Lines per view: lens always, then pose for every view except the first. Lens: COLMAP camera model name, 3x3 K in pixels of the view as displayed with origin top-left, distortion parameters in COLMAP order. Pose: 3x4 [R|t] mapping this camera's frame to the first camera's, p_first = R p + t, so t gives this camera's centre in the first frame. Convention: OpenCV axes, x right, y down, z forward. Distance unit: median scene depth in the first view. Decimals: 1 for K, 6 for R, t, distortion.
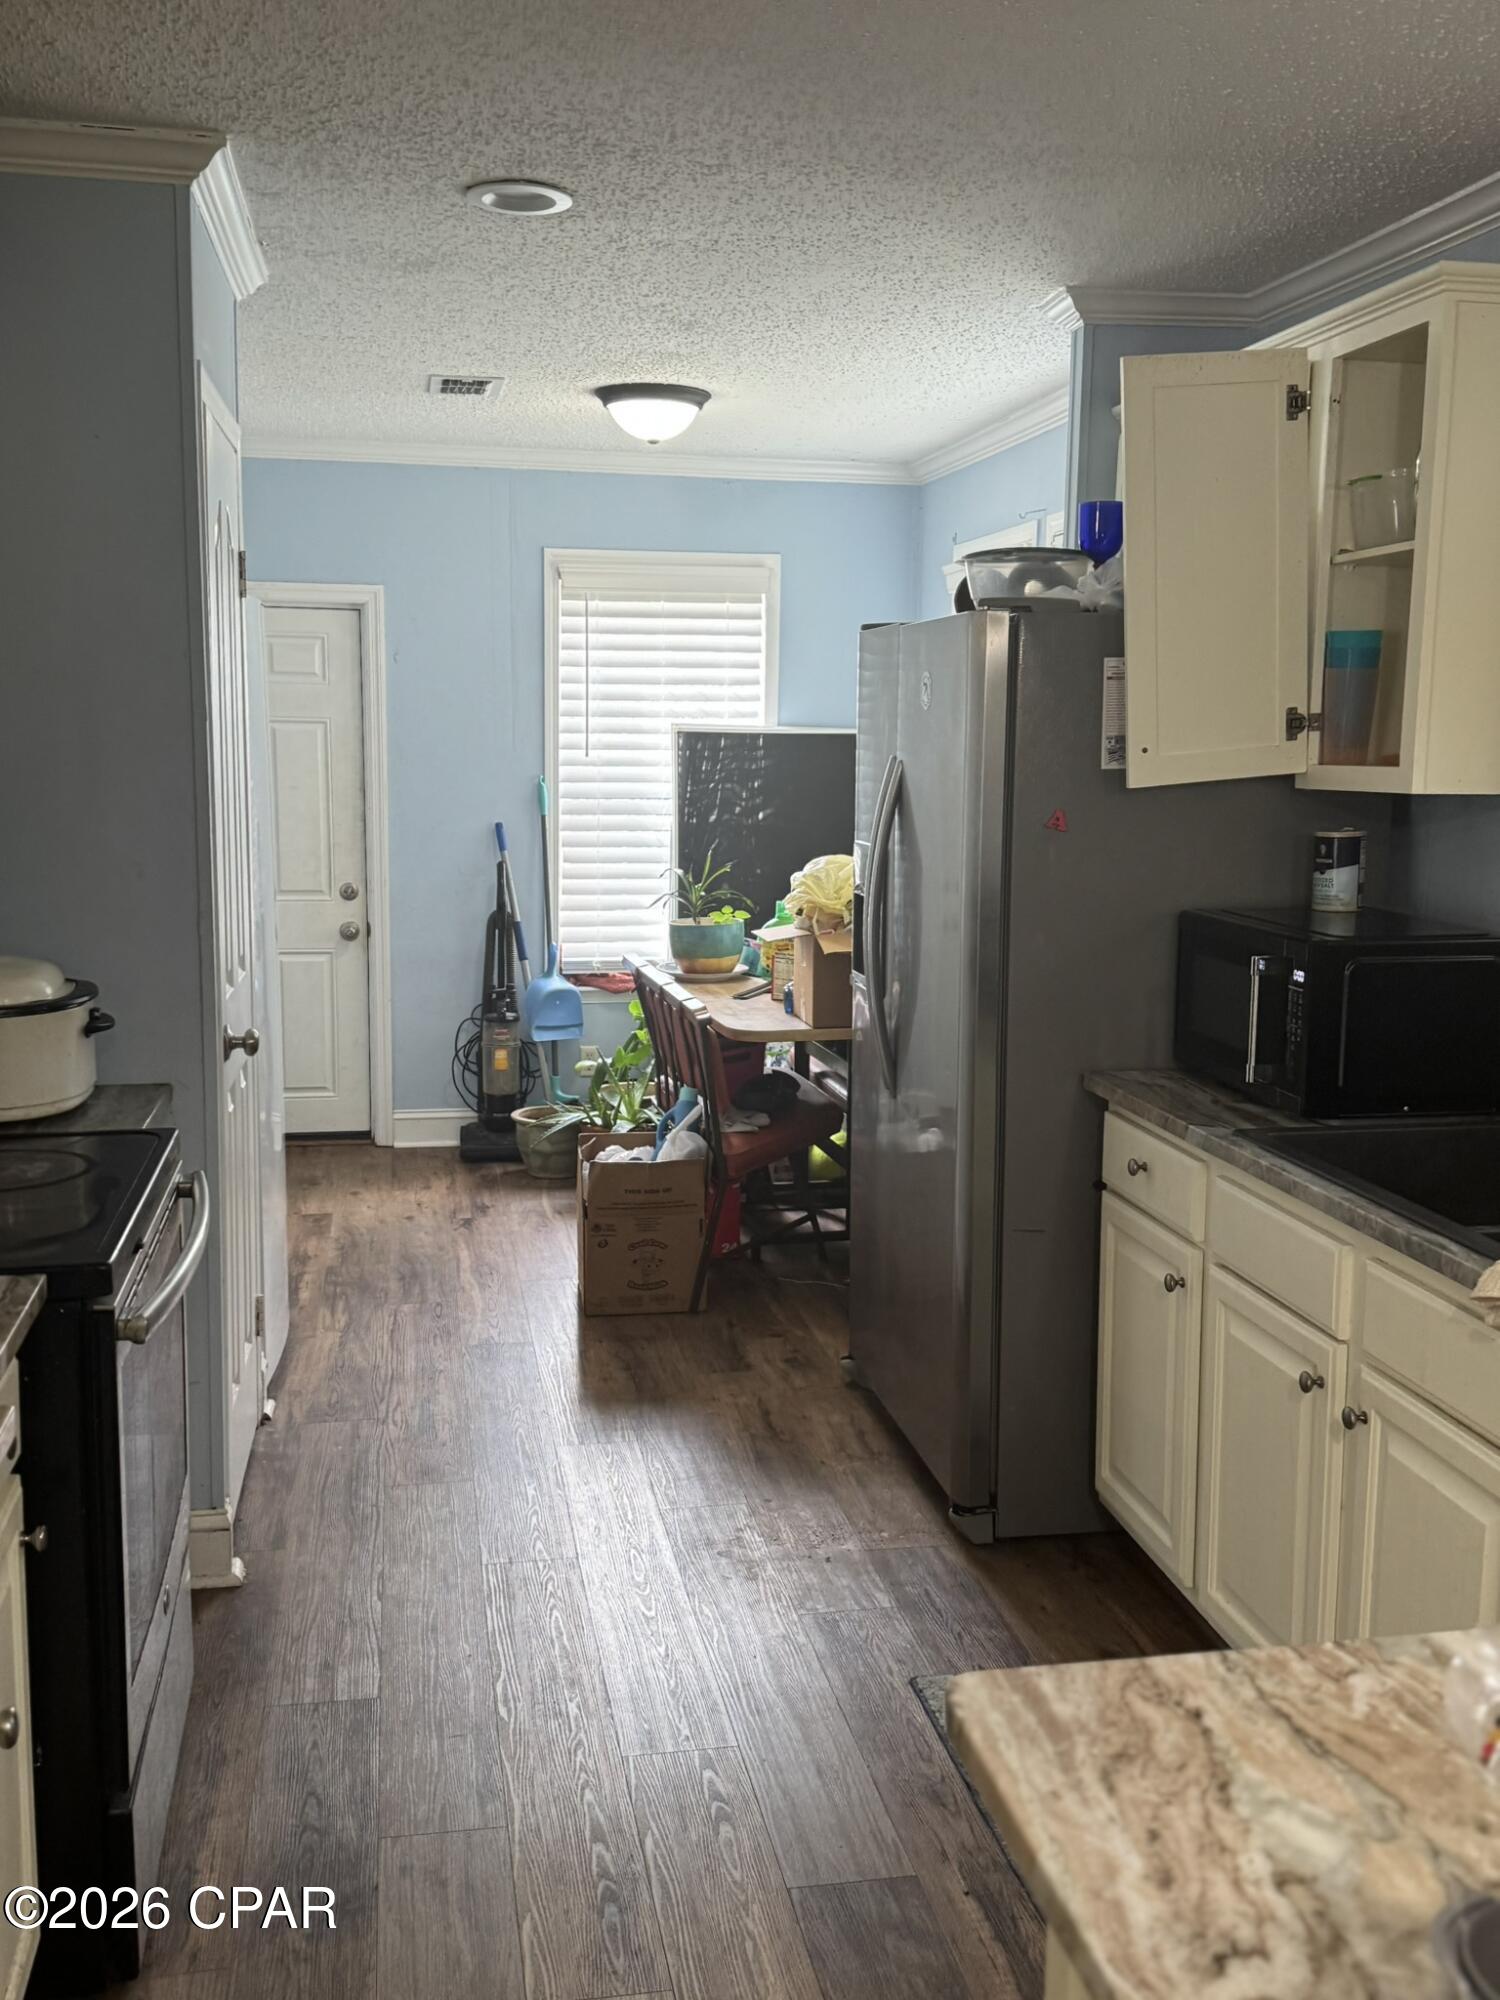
lens RADIAL K [[1848.8, 0, 750.0], [0, 1848.8, 1000.0], [0, 0, 1]] dist [0.171485, -0.340902]
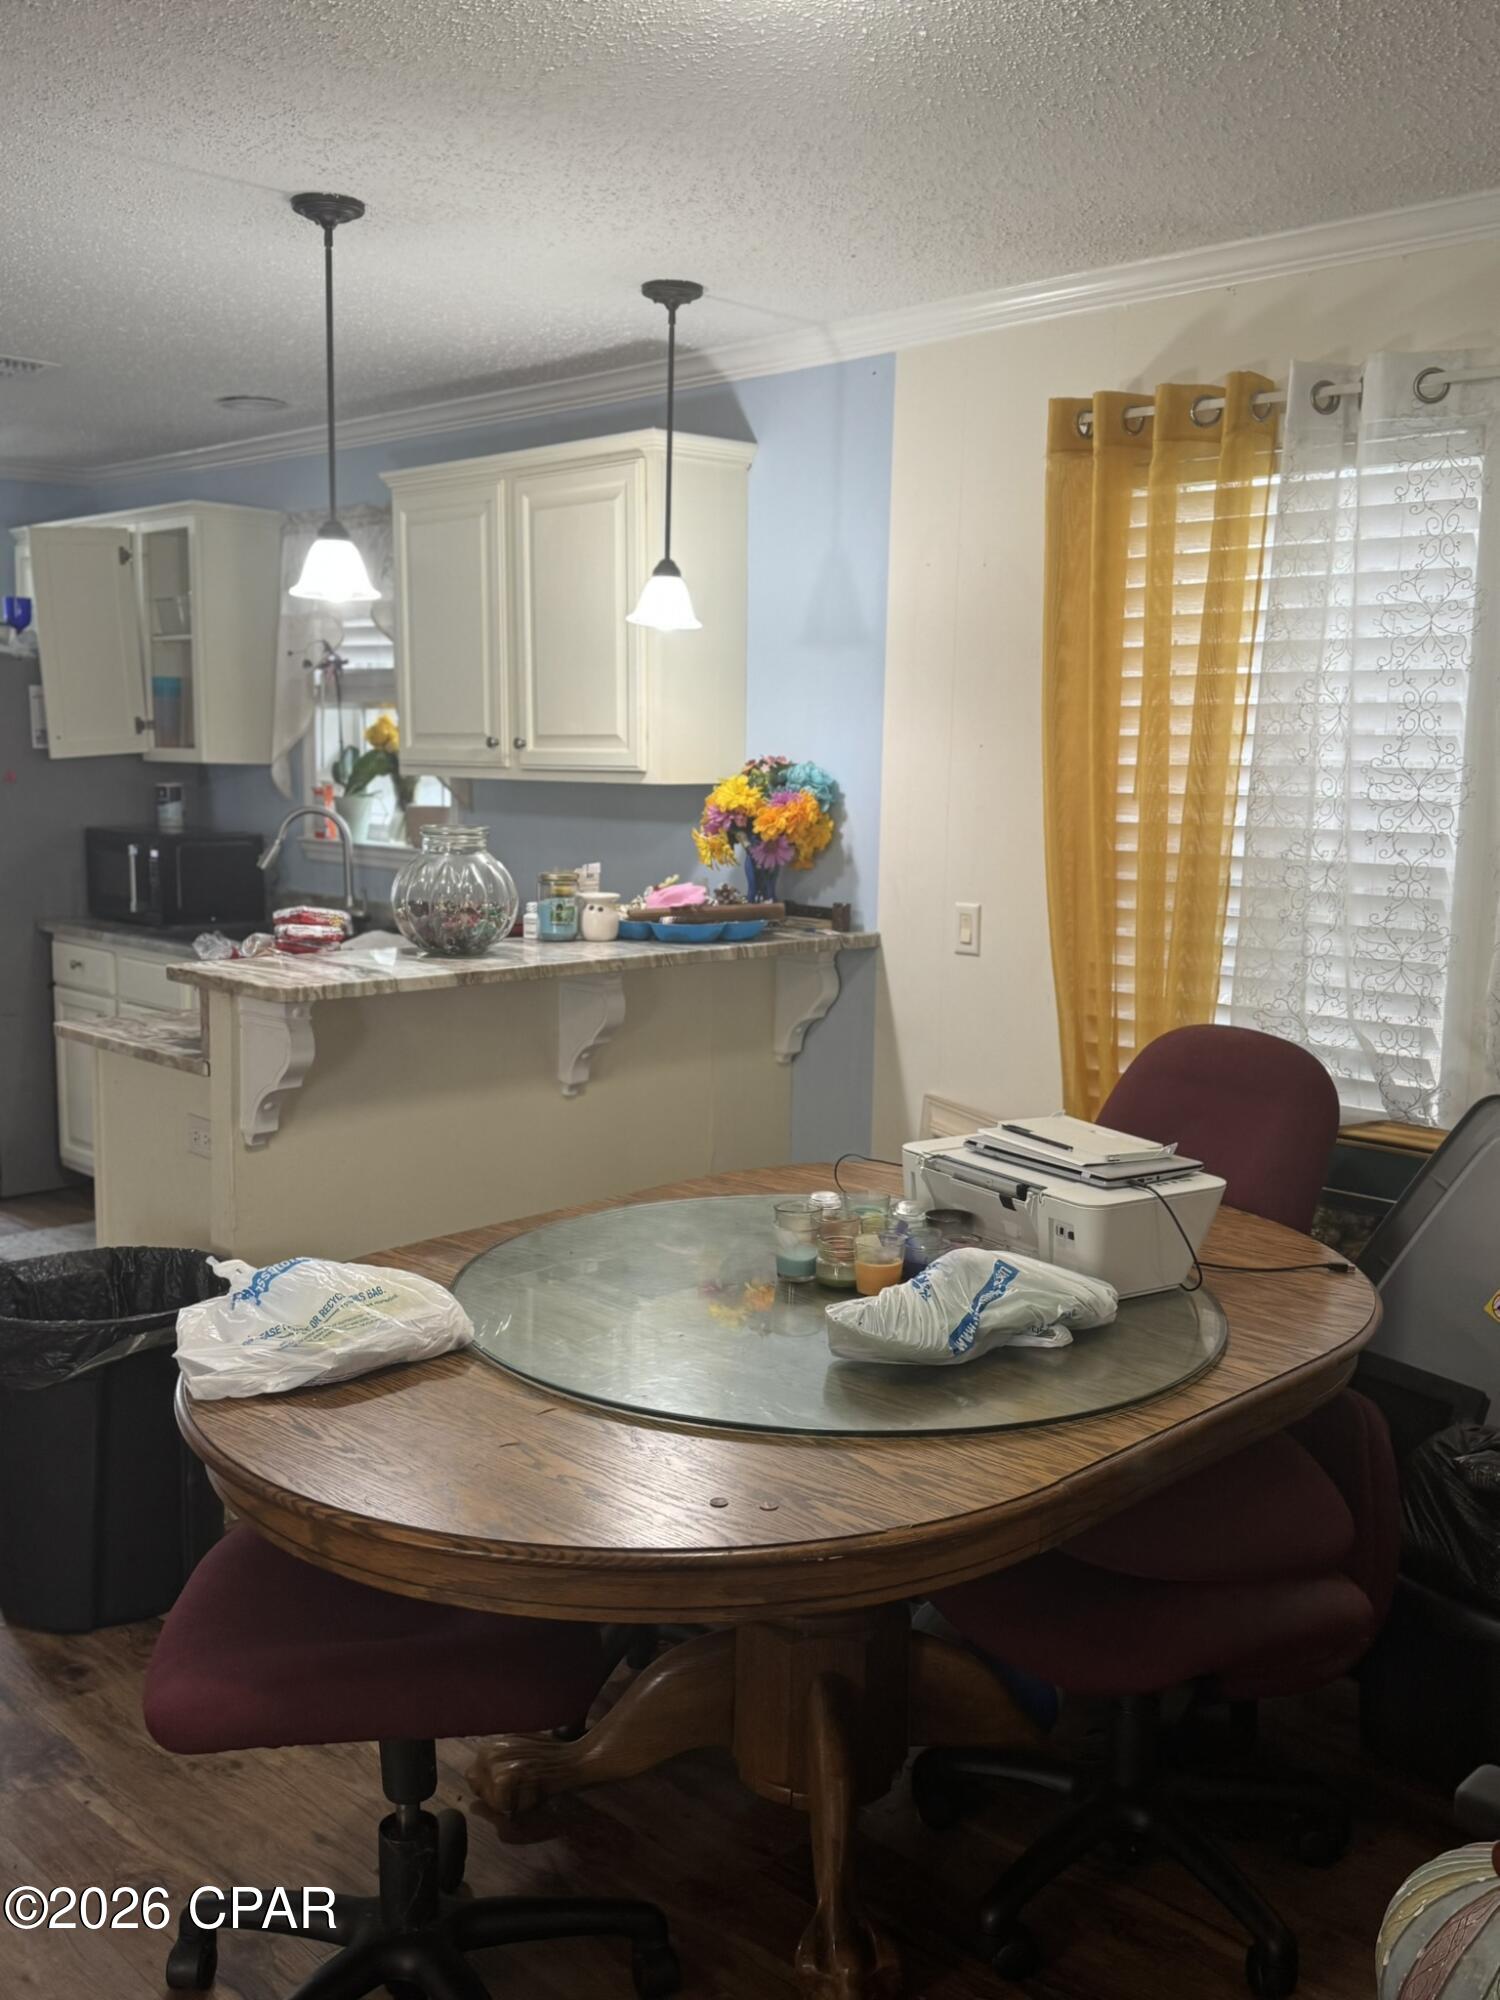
lens RADIAL K [[1848.8, 0, 750.0], [0, 1848.8, 1000.0], [0, 0, 1]] dist [0.171485, -0.340902]
pose [[0.828823, -0.071468, 0.554928, -0.263860], [0.075590, 0.997018, 0.015505, 0.142248], [-0.554382, 0.029096, 0.831754, -0.884697]]
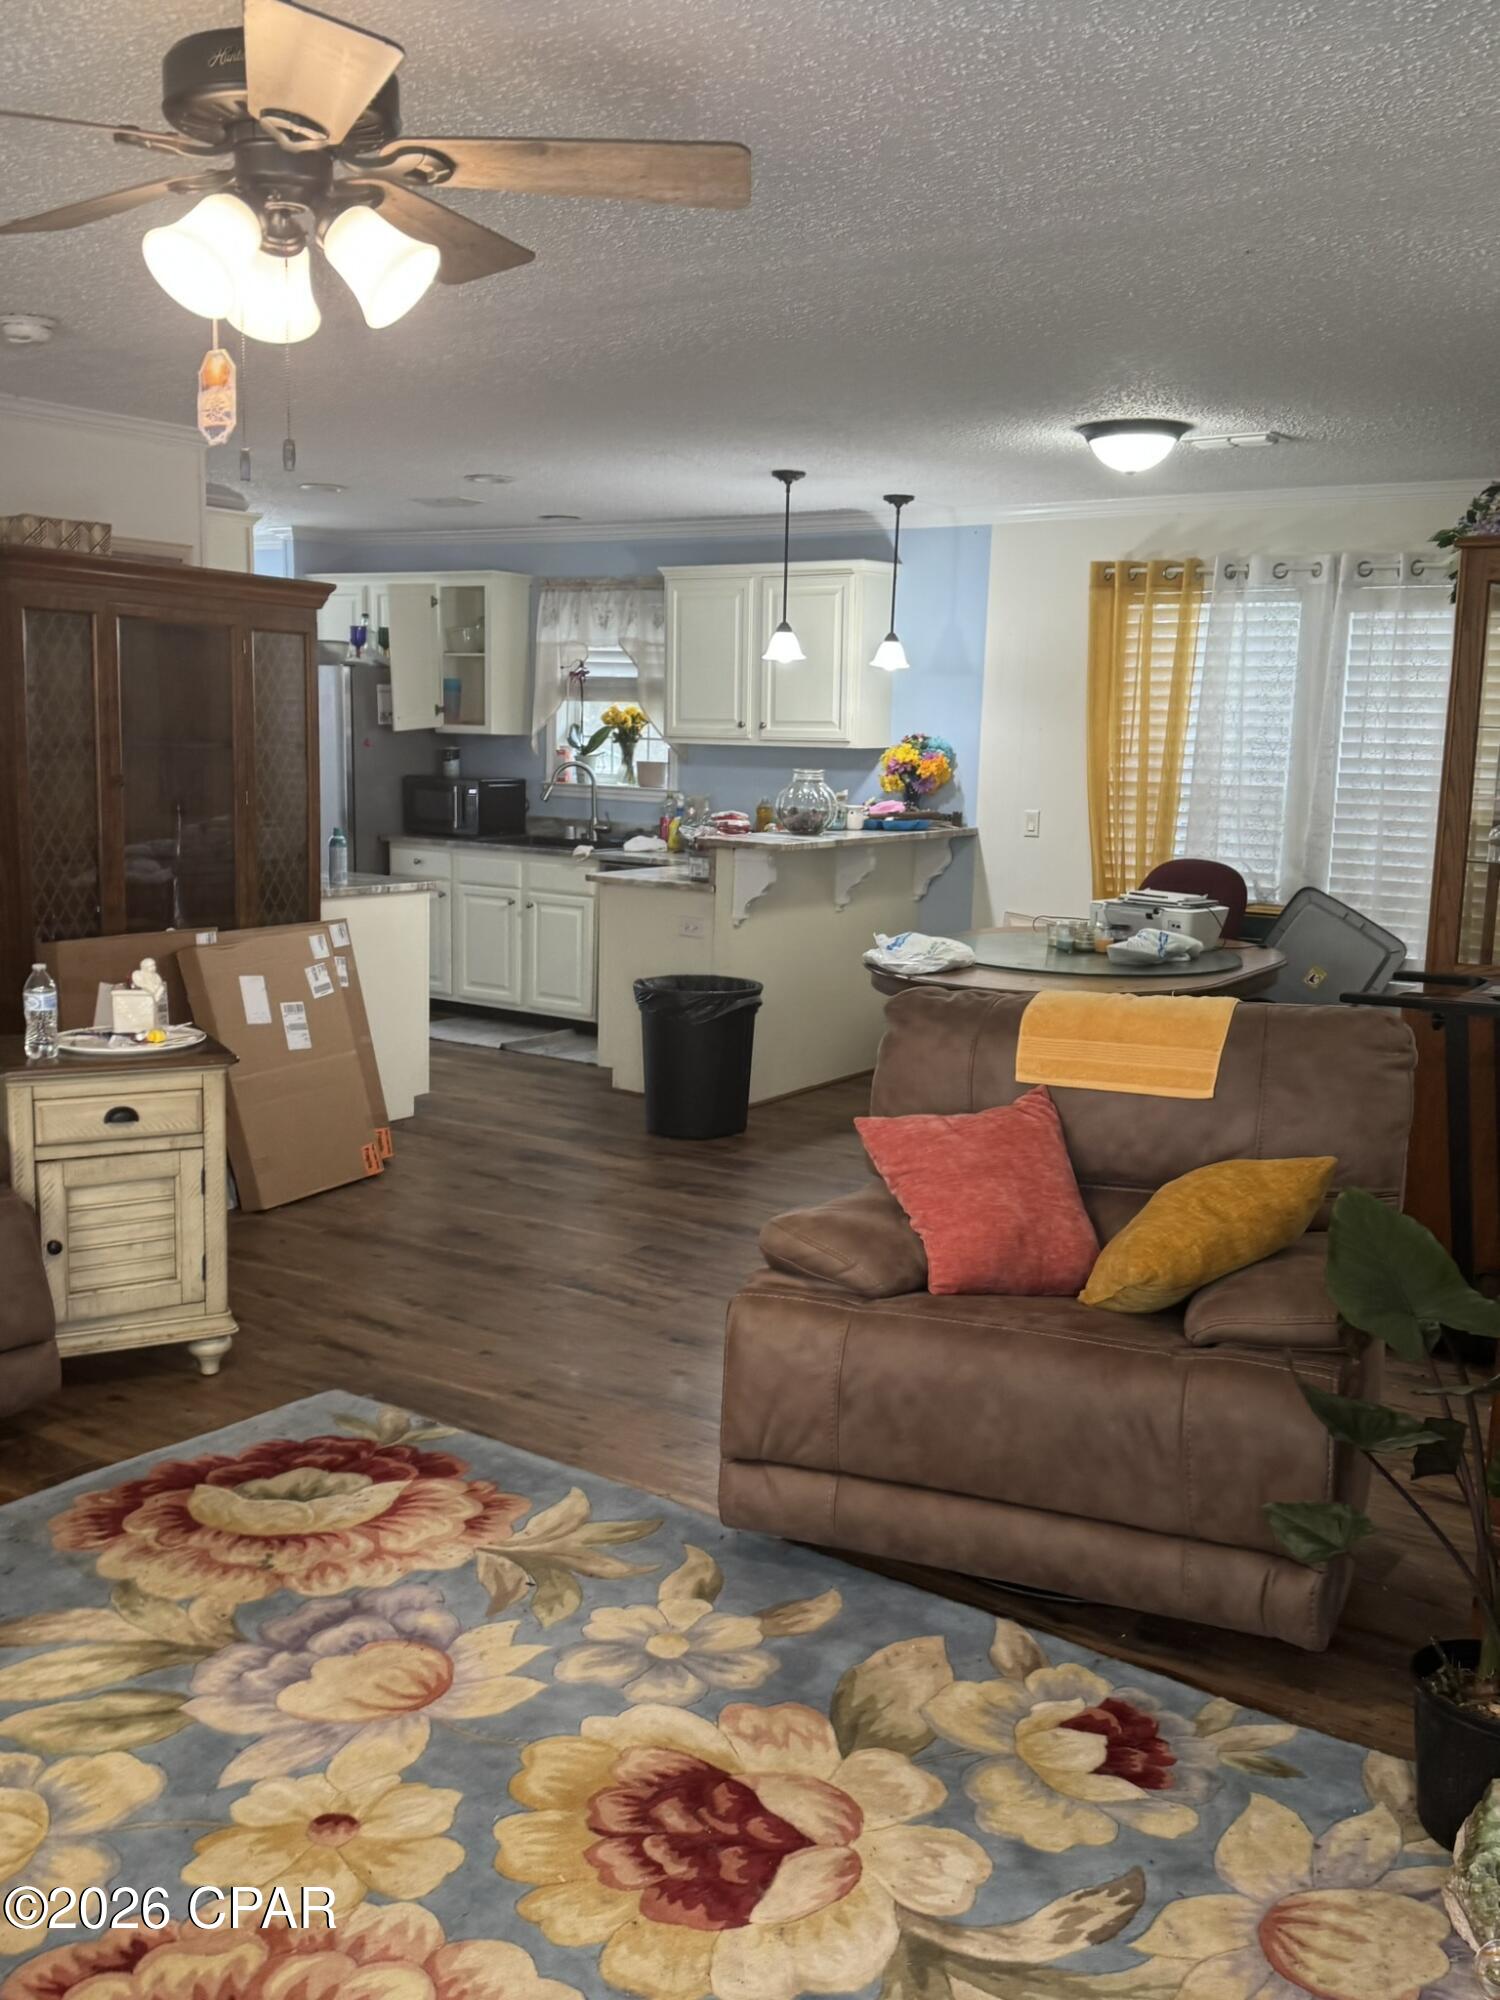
lens RADIAL K [[1848.8, 0, 750.0], [0, 1848.8, 1000.0], [0, 0, 1]] dist [0.171485, -0.340902]
pose [[0.710197, -0.099199, 0.696979, -1.432787], [0.089671, 0.994705, 0.050202, 0.199828], [-0.698269, 0.026846, 0.715332, -1.403552]]
